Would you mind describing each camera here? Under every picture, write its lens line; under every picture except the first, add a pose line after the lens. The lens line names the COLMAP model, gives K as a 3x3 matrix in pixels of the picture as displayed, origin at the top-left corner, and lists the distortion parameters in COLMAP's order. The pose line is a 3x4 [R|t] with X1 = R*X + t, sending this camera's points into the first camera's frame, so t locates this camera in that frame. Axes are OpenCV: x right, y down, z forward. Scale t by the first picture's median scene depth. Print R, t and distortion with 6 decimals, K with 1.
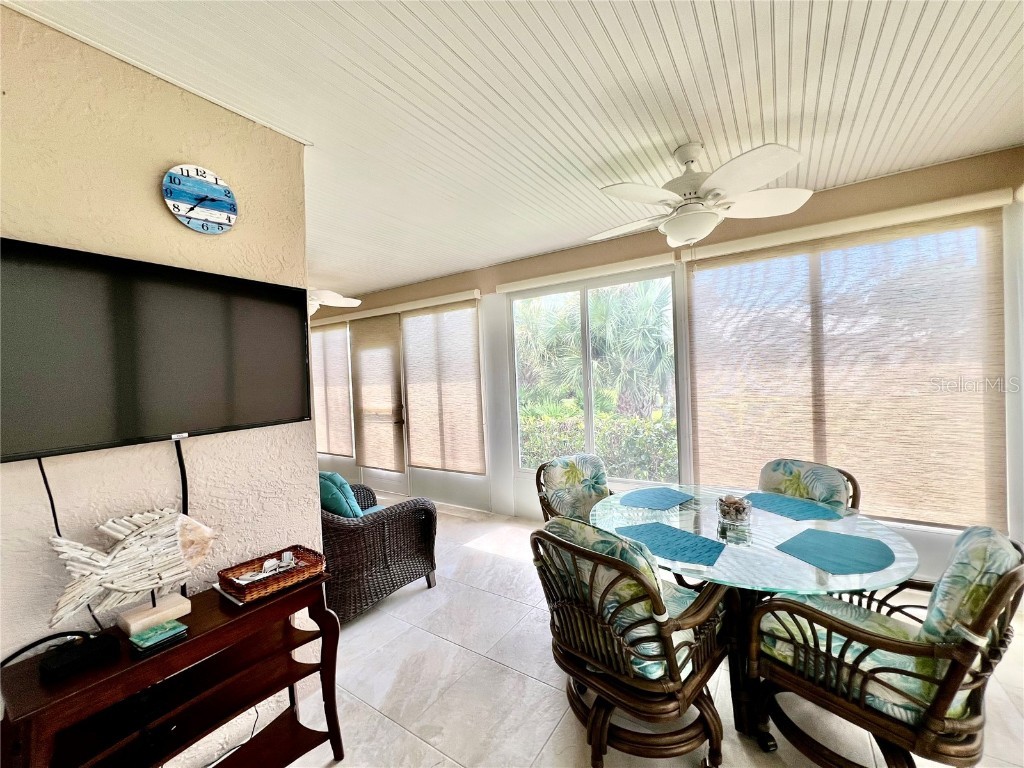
lens RADIAL K [[412.9, 0, 506.2], [0, 412.9, 388.5], [0, 0, 1]] dist [0.008309, 0.000008]
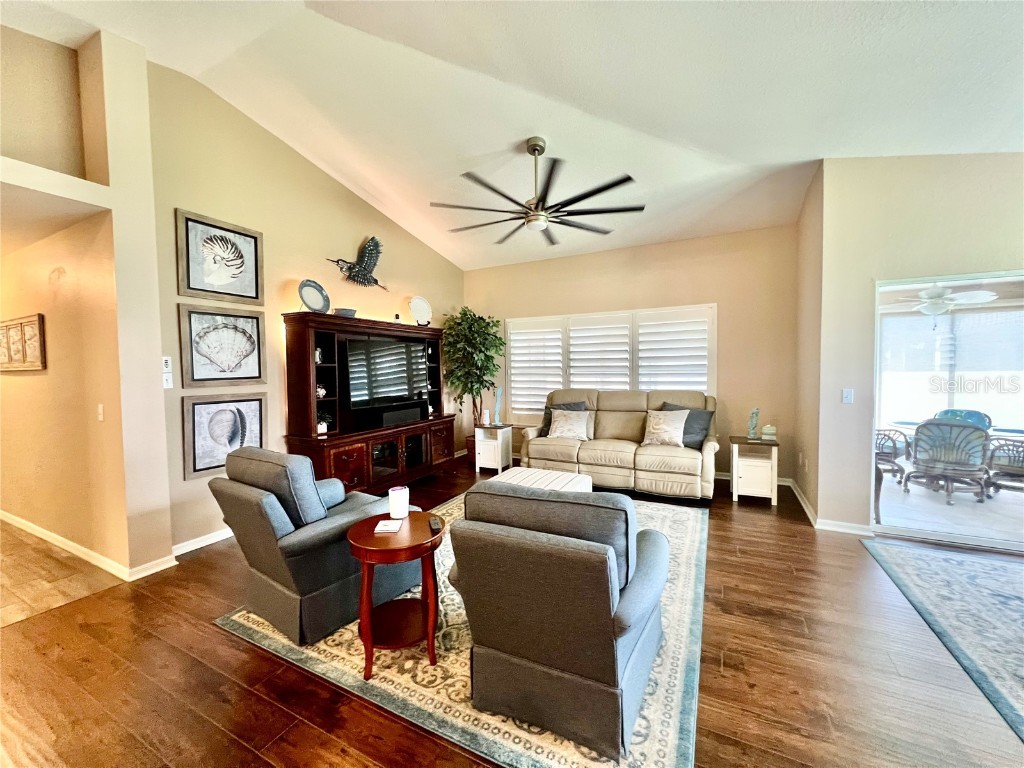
lens RADIAL K [[409.5, 0, 511.7], [0, 409.5, 388.7], [0, 0, 1]] dist [0.003217, 0.000967]
pose [[0.991686, 0.025826, 0.126061, -3.651236], [-0.027575, 0.999546, 0.012154, 0.176678], [-0.125690, -0.015529, 0.991948, -1.703401]]
